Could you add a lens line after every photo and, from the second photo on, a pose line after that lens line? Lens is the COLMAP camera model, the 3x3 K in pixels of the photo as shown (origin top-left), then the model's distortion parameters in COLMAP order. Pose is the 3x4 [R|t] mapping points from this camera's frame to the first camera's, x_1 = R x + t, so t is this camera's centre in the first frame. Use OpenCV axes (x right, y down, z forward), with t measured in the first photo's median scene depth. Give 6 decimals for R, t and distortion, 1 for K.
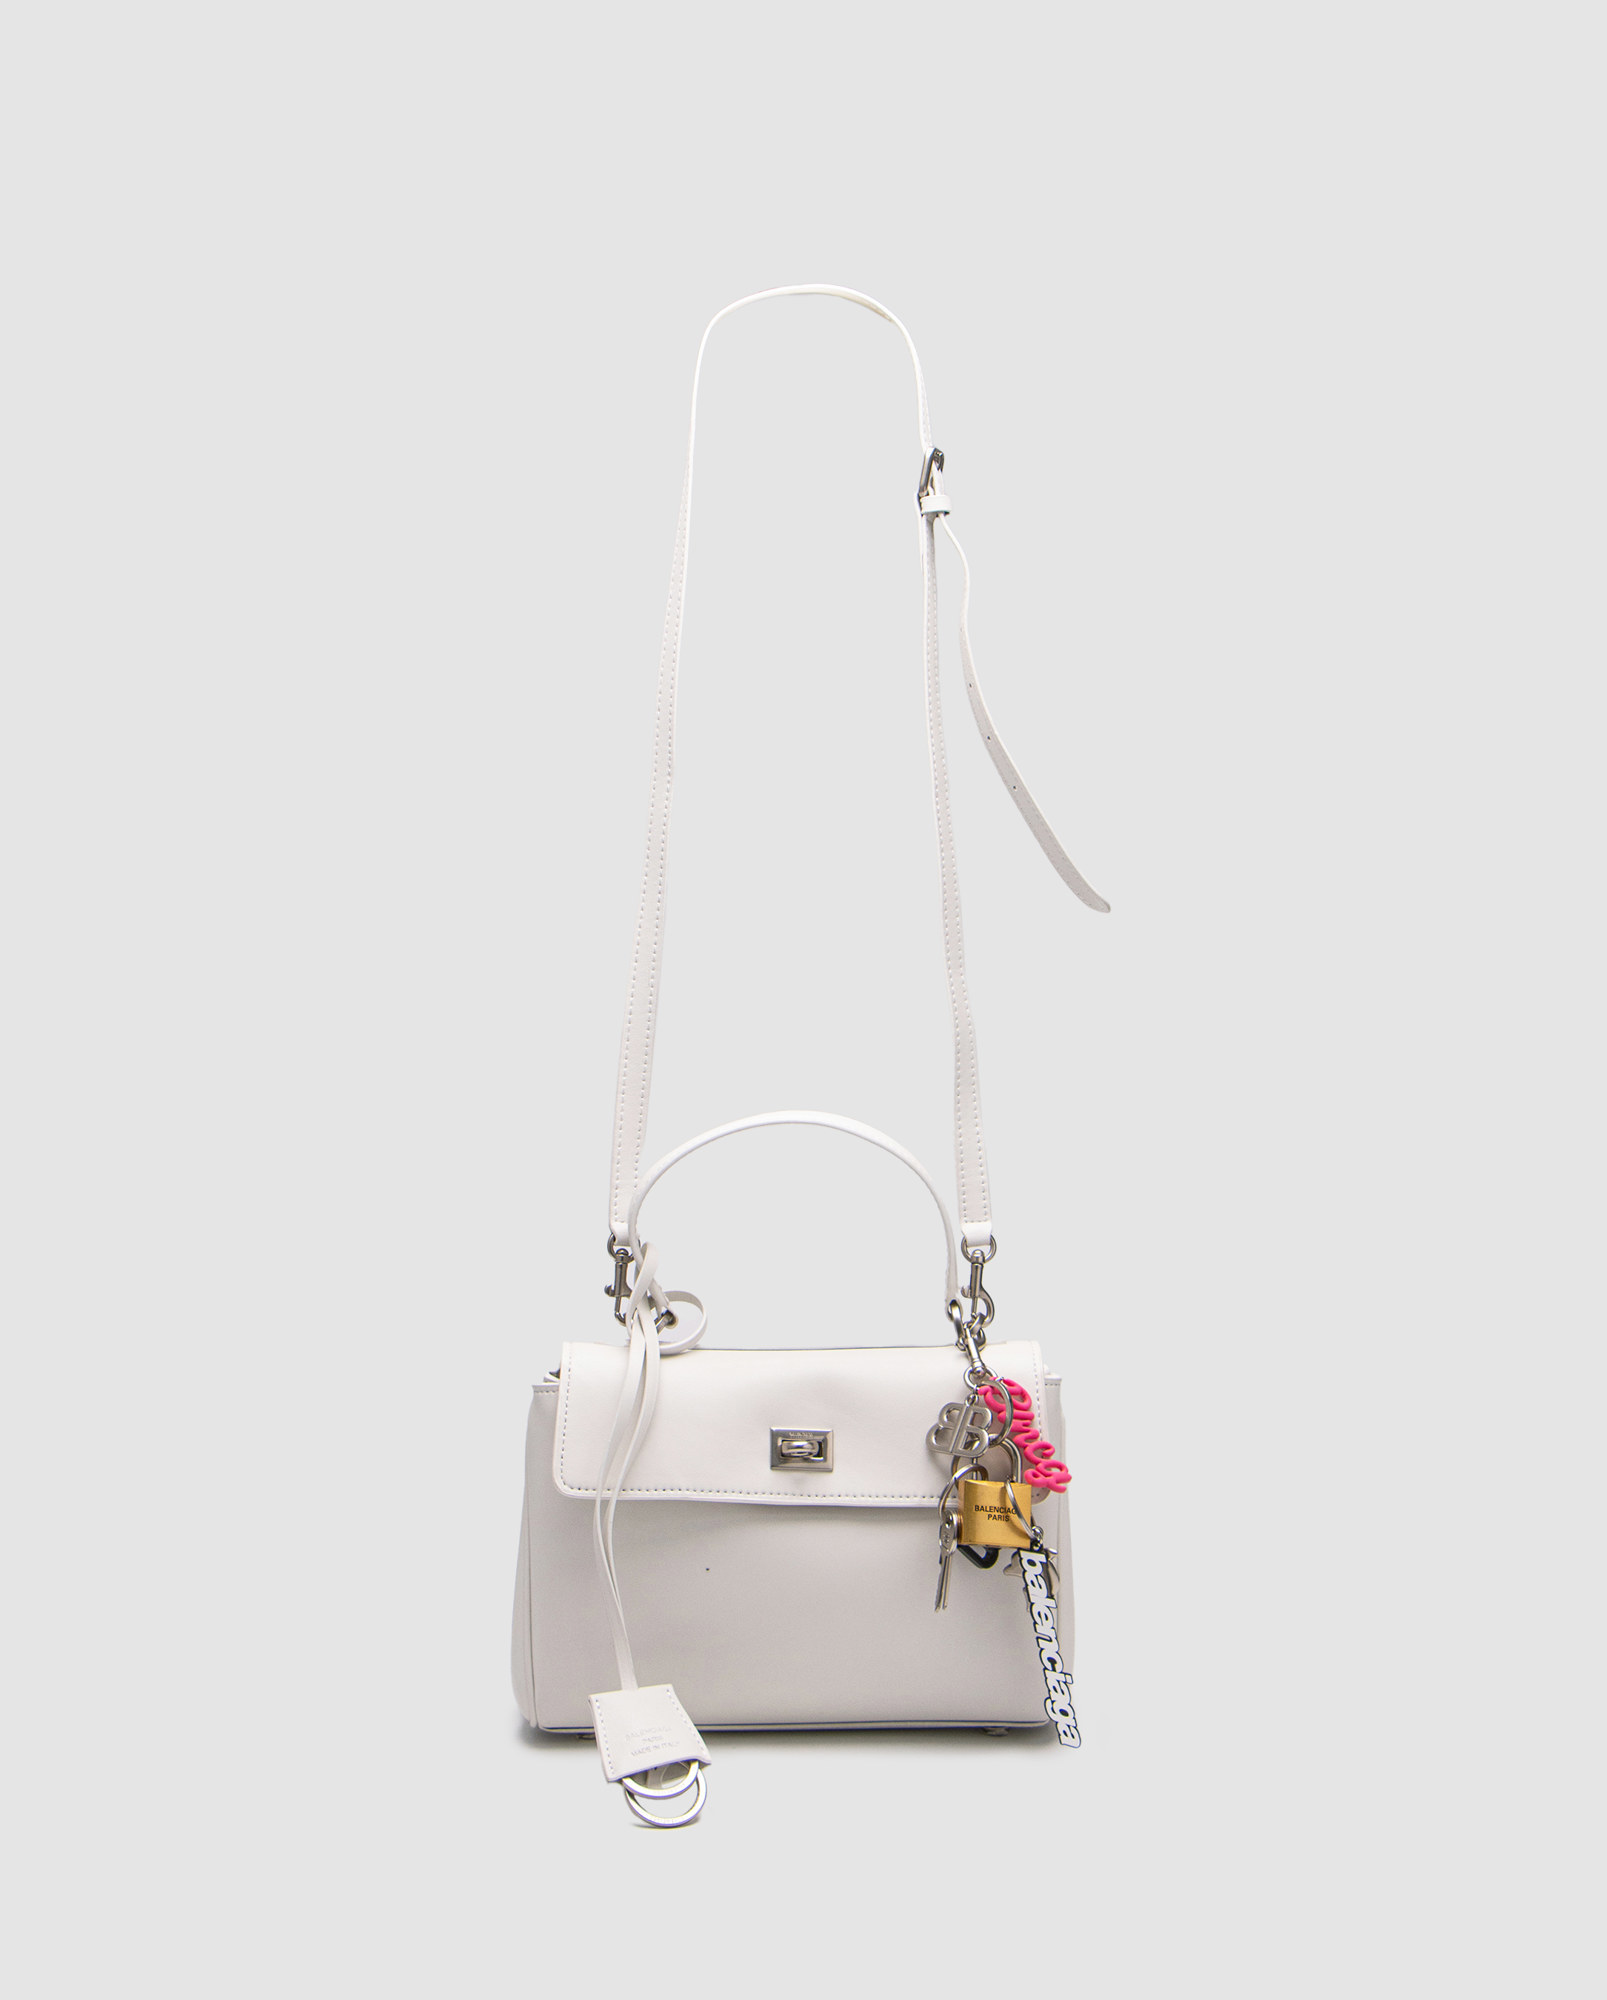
lens RADIAL K [[3363.4, 0, 802.3], [0, 3363.4, 1000.7], [0, 0, 1]] dist [-0.053473, 0.000000]
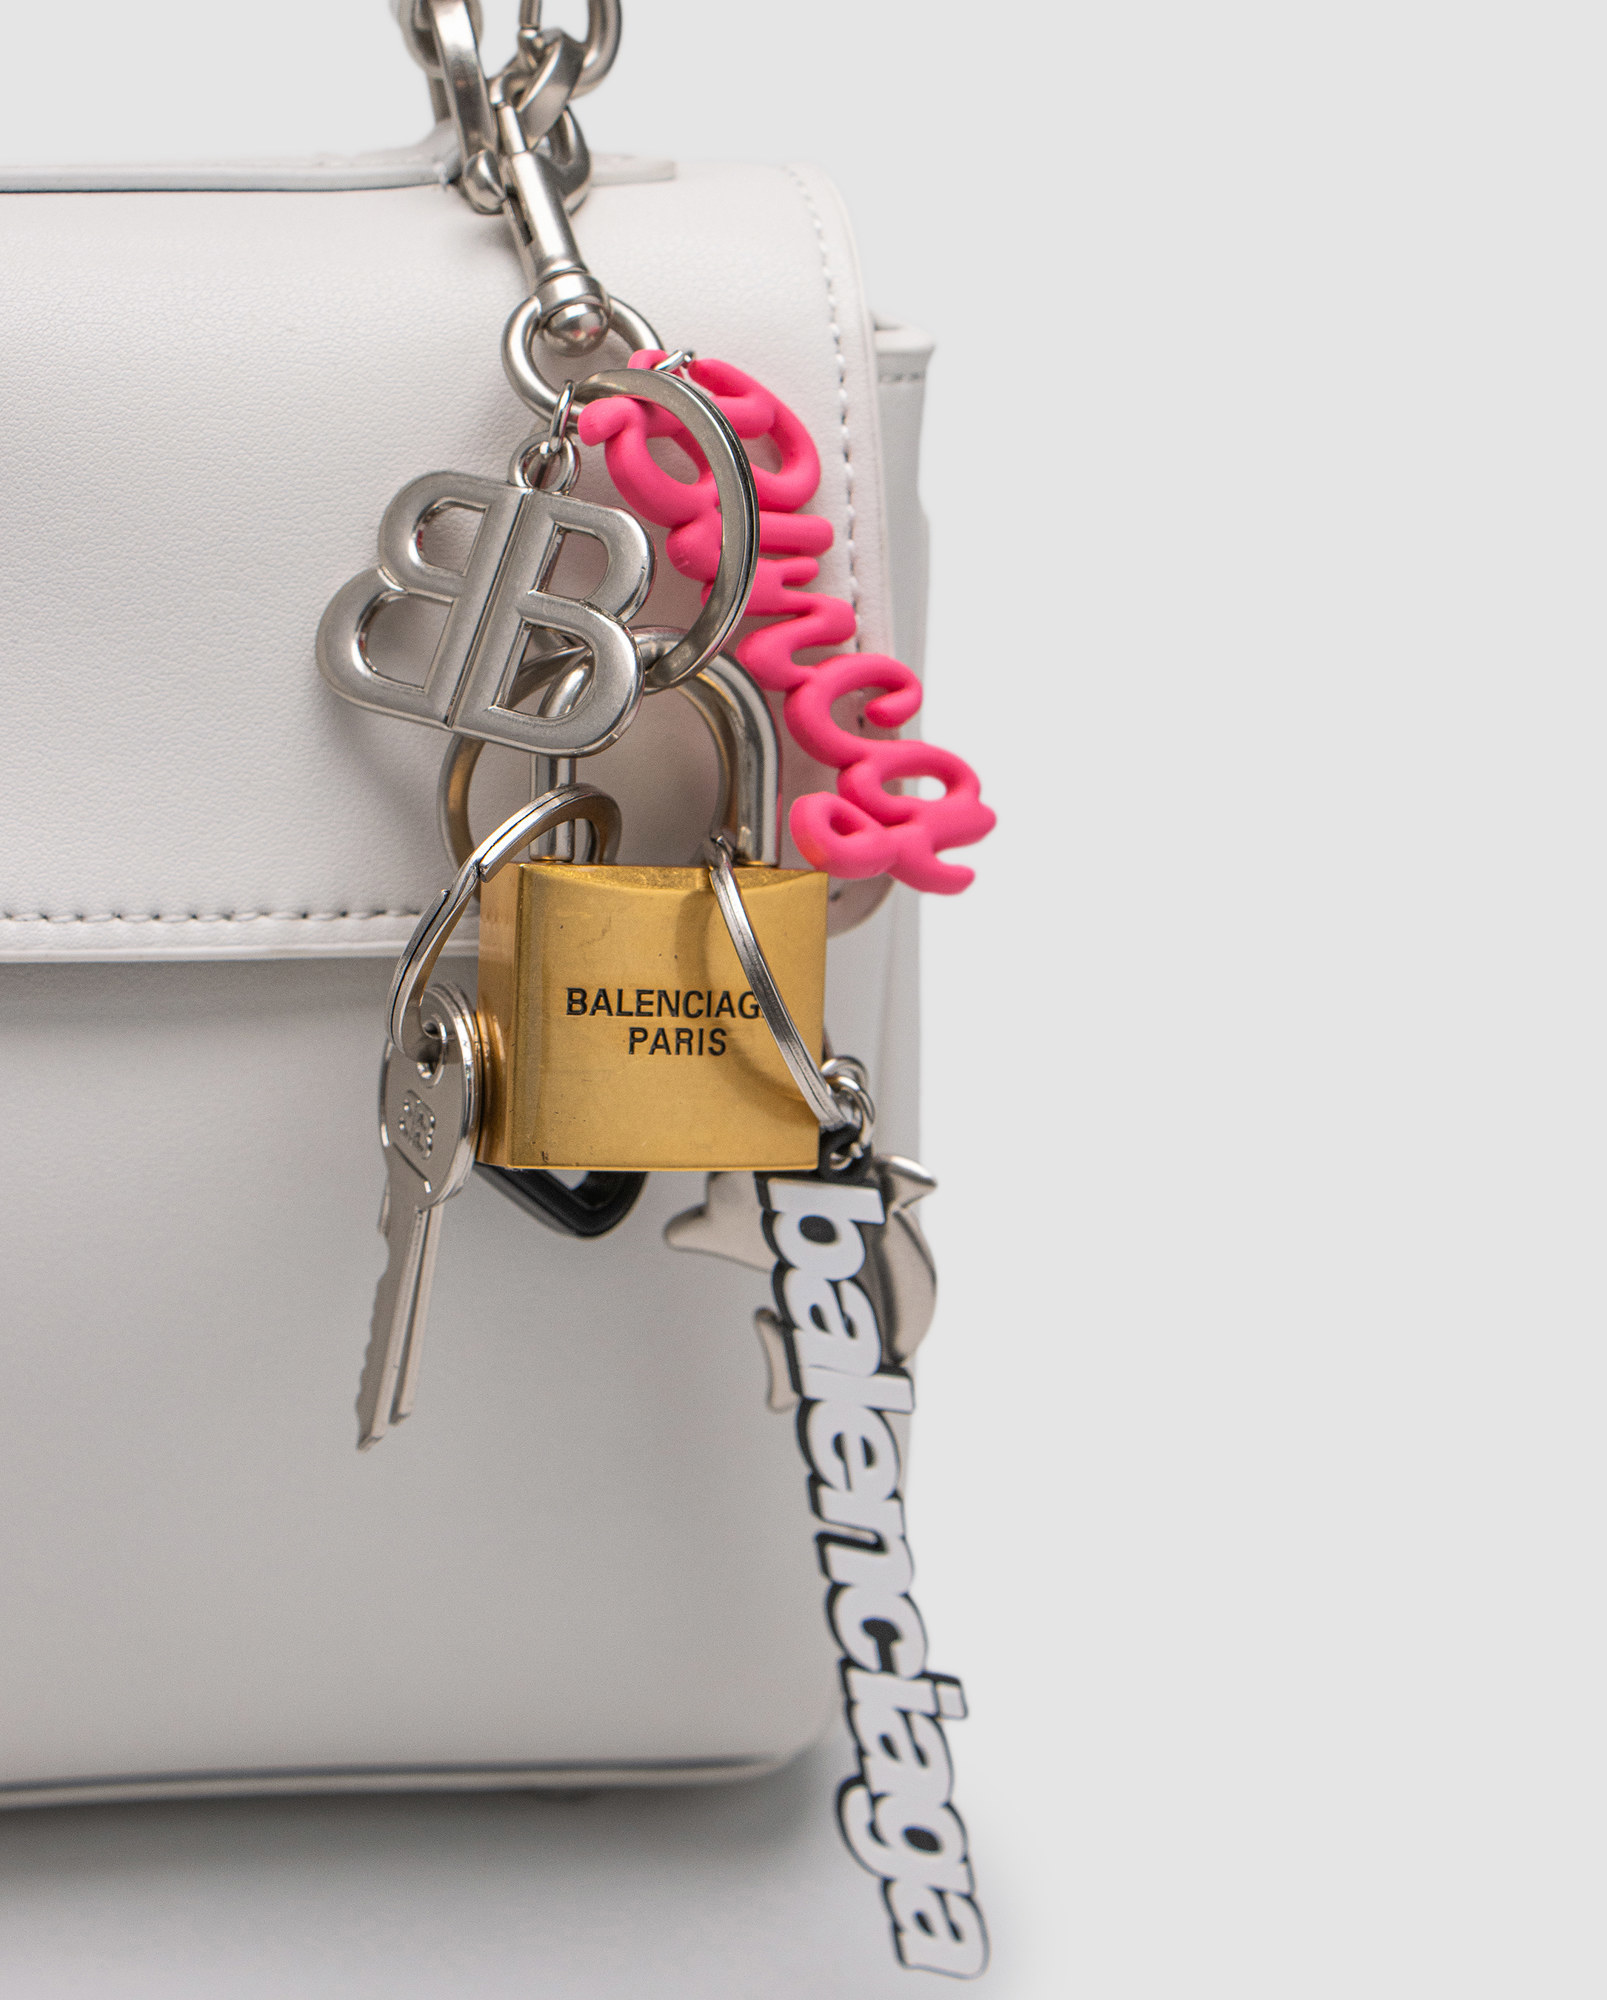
lens RADIAL K [[5942.5, 0, 799.4], [0, 5942.5, 1000.6], [0, 0, 1]] dist [0.328261, 0.000000]
pose [[0.988353, -0.013545, 0.151572, 0.010260], [-0.025206, 0.967701, 0.250838, 0.058677], [-0.150074, -0.251737, 0.956089, 0.639528]]
